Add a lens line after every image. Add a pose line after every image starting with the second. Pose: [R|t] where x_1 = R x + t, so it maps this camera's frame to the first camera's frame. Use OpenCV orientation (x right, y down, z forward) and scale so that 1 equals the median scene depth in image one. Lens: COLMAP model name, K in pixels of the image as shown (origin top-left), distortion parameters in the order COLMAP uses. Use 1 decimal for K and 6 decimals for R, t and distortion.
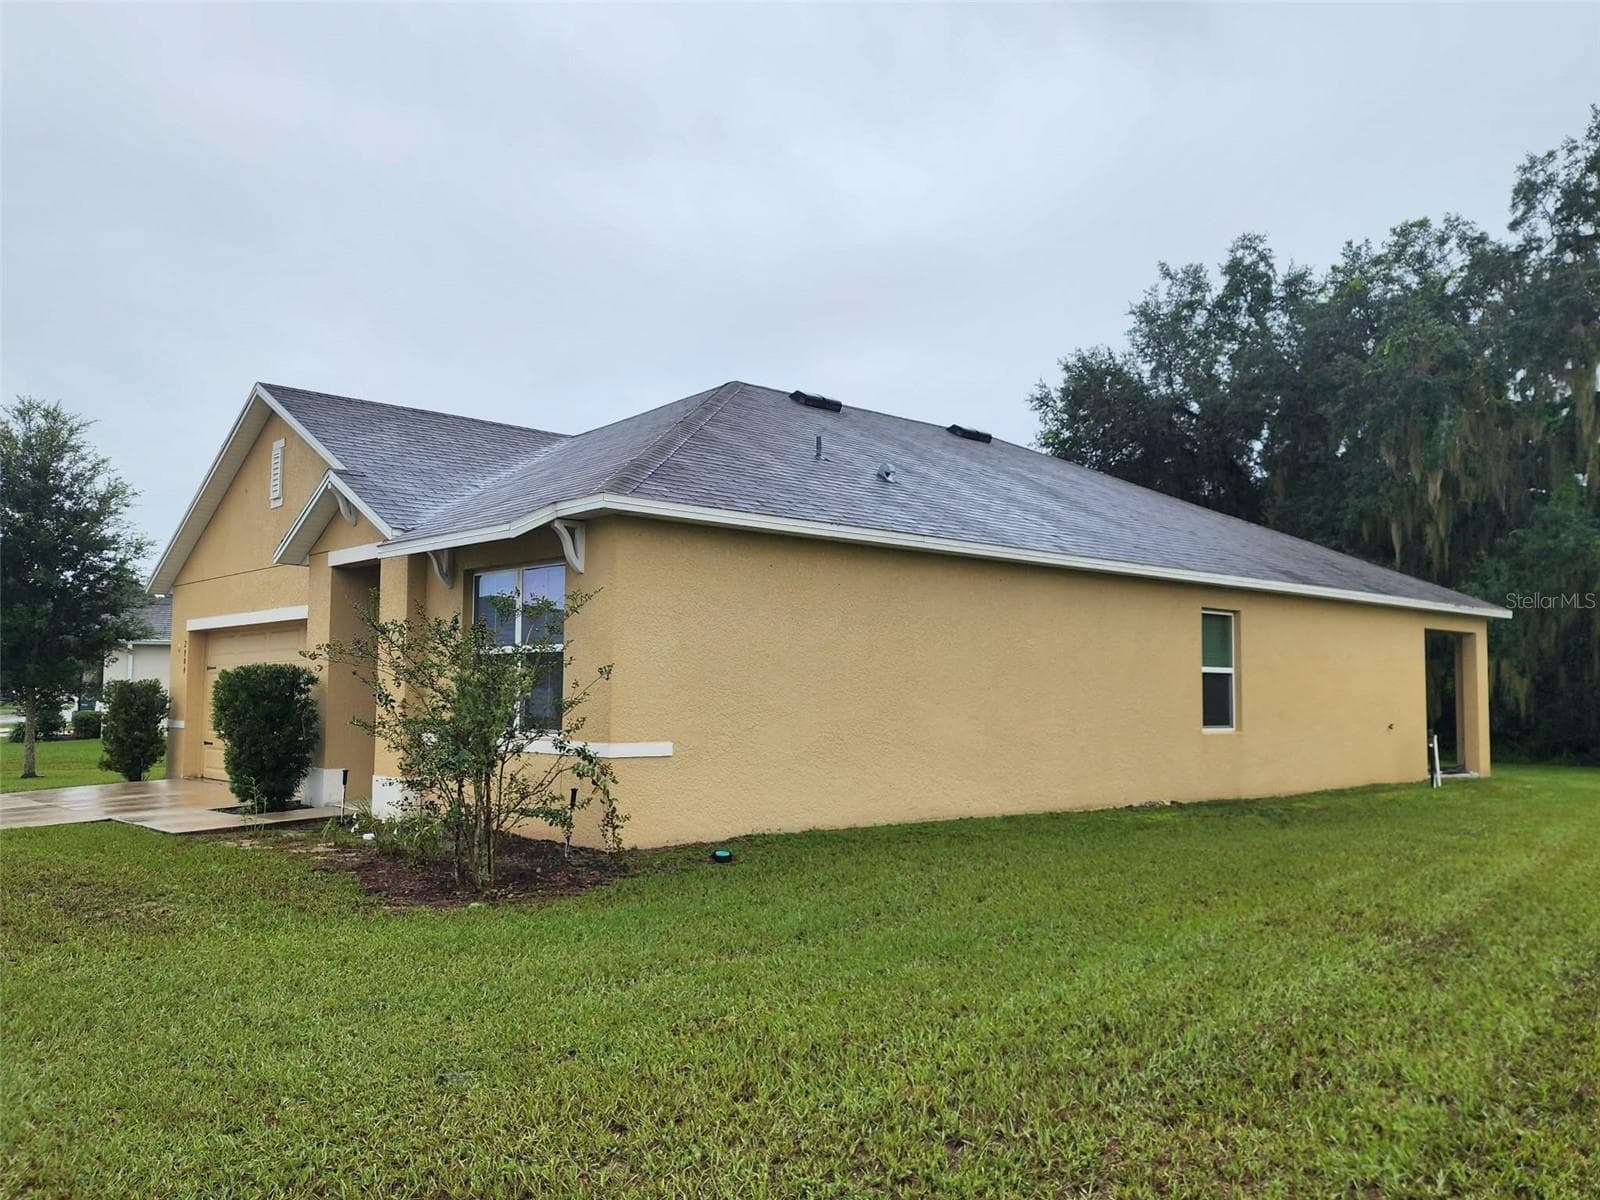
lens RADIAL K [[1236.8, 0, 800.0], [0, 1236.8, 600.0], [0, 0, 1]] dist [0.082888, -0.087459]
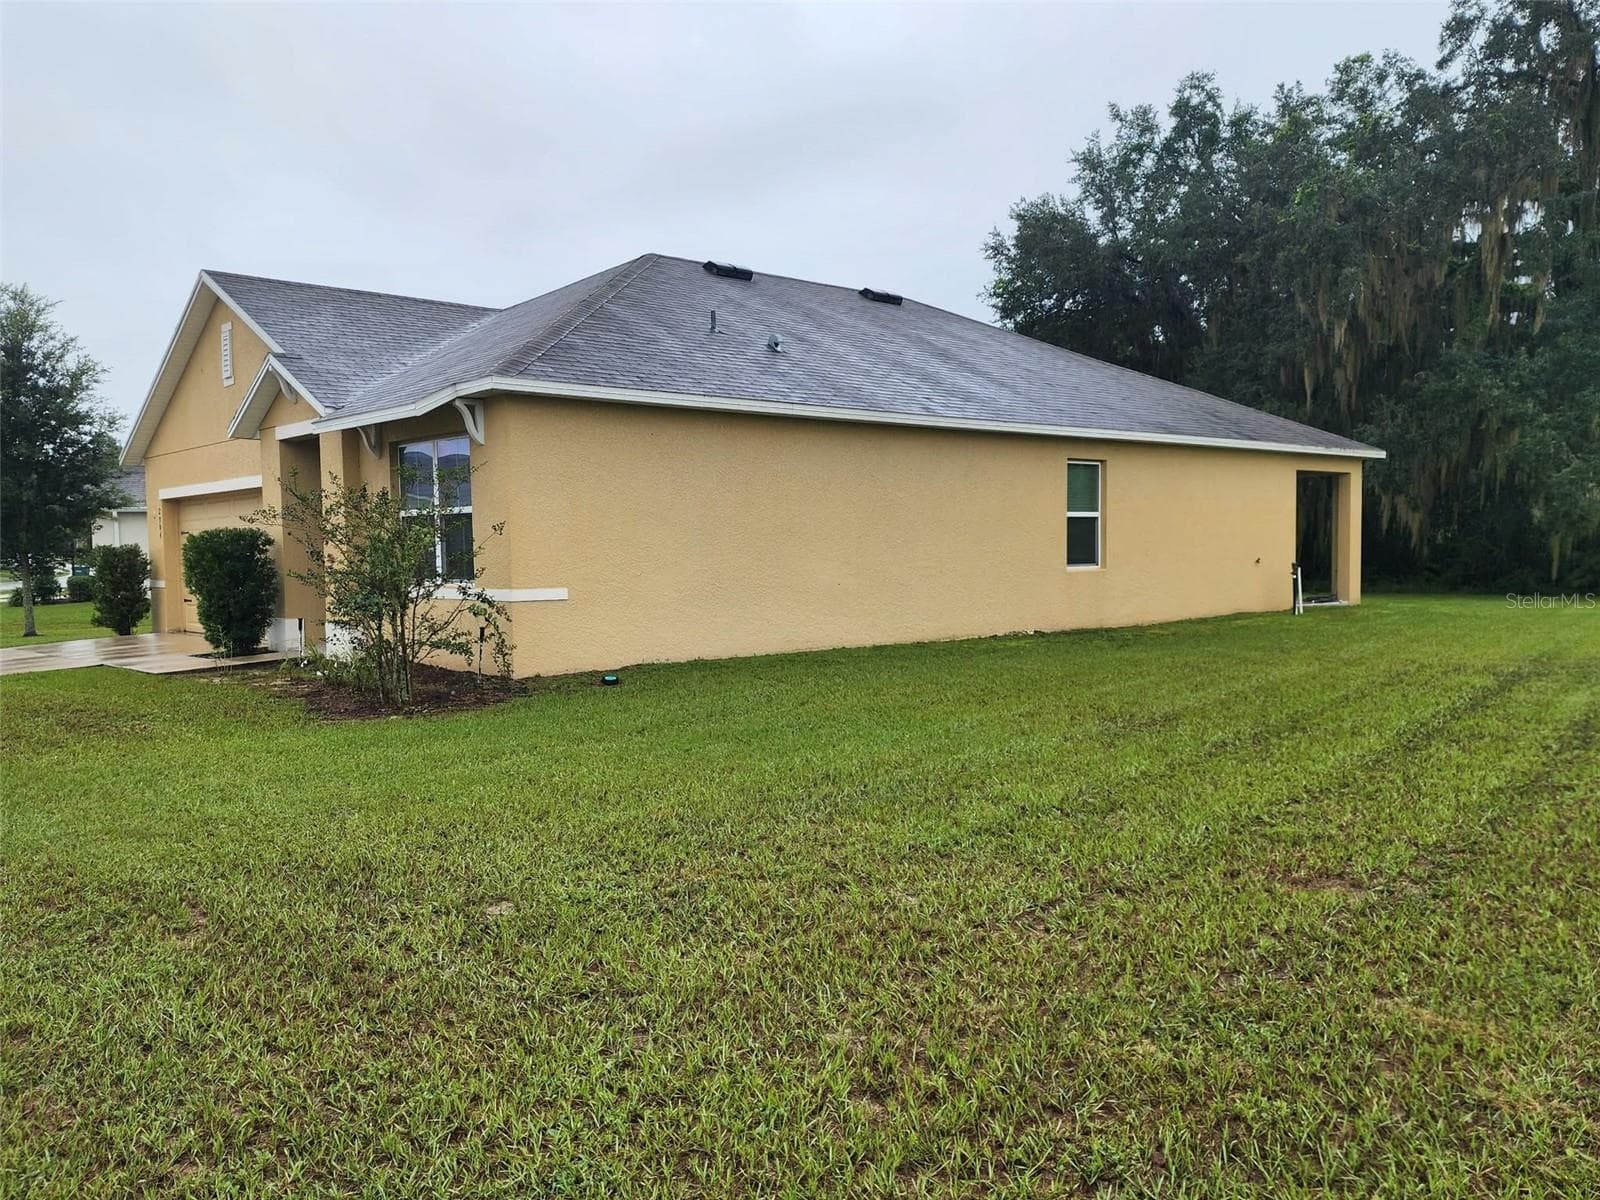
lens RADIAL K [[1239.0, 0, 778.1], [0, 1239.0, 596.5], [0, 0, 1]] dist [0.070889, -0.061412]
pose [[0.999686, -0.023005, -0.009902, 0.062222], [0.023992, 0.993090, 0.114878, -0.004504], [0.007191, -0.115079, 0.993330, -0.099503]]
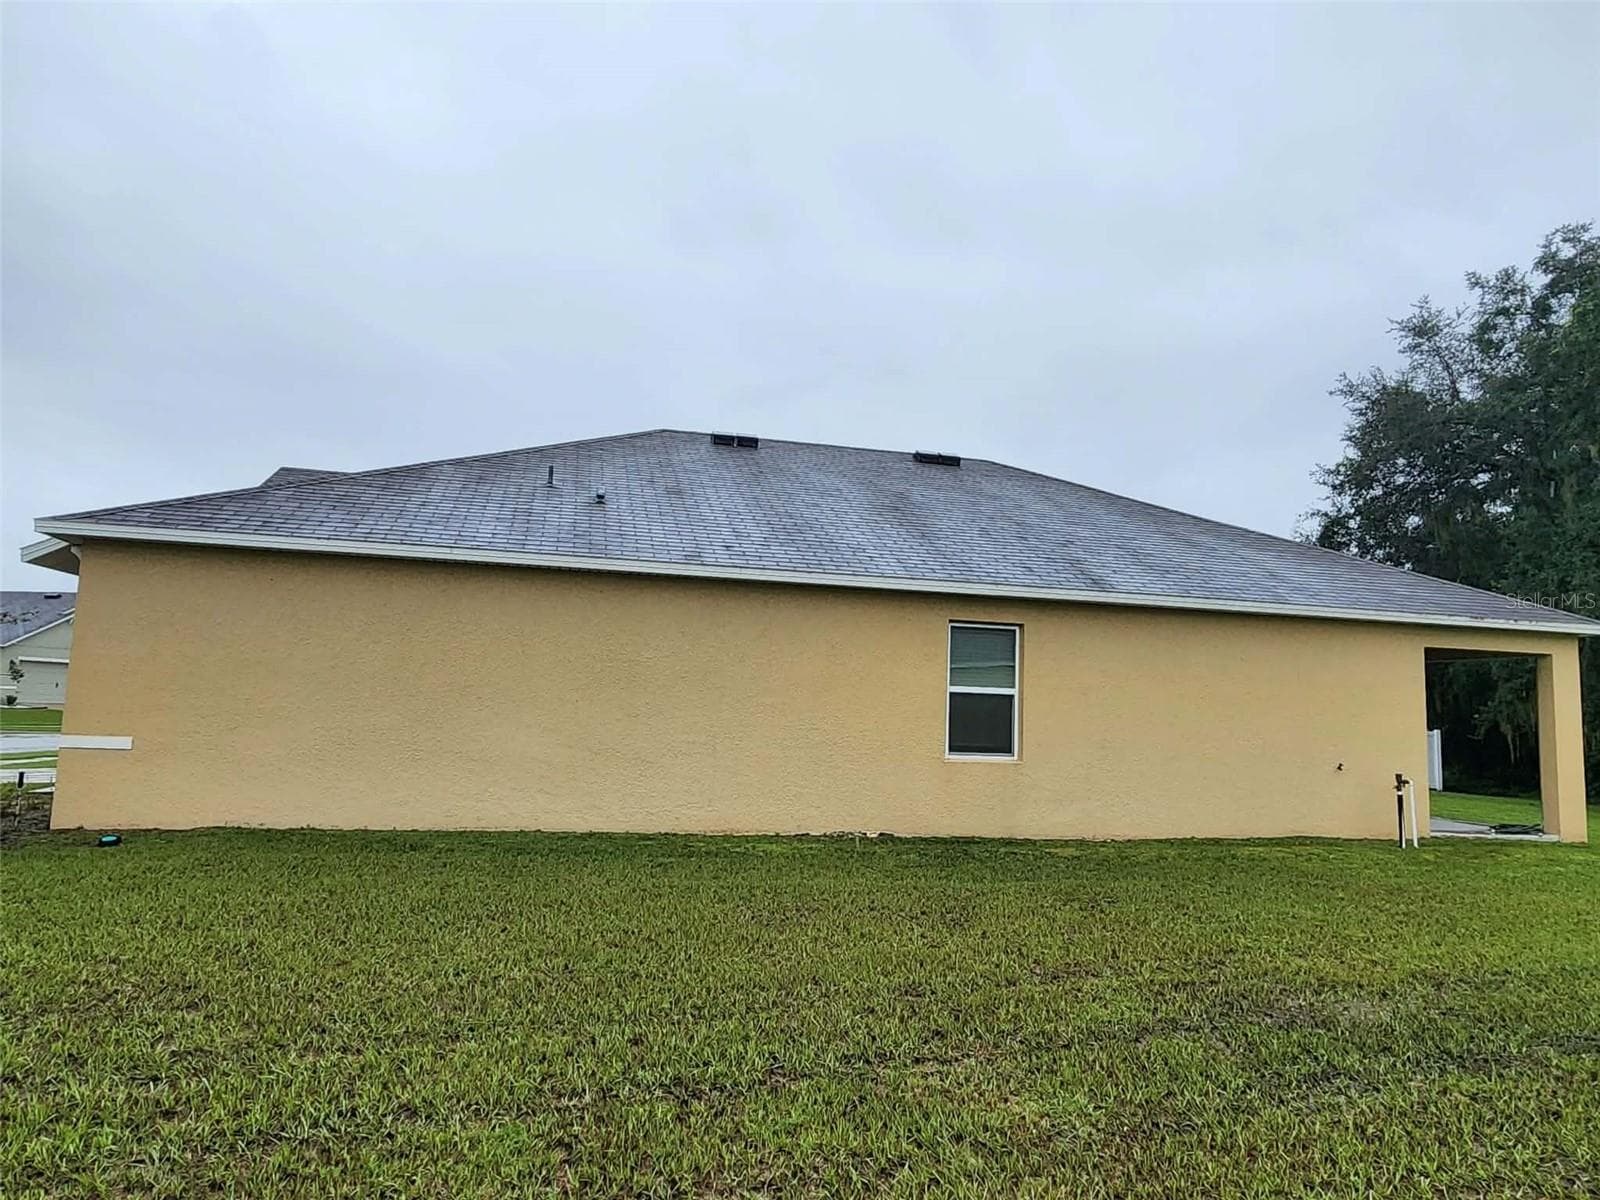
lens RADIAL K [[990.3, 0, 800.0], [0, 990.3, 600.0], [0, 0, 1]] dist [0.002204, 0.002352]
pose [[0.879684, -0.030589, -0.474574, 0.482621], [0.008656, 0.998794, -0.048333, 0.021796], [0.475480, 0.038410, 0.878888, 0.276416]]
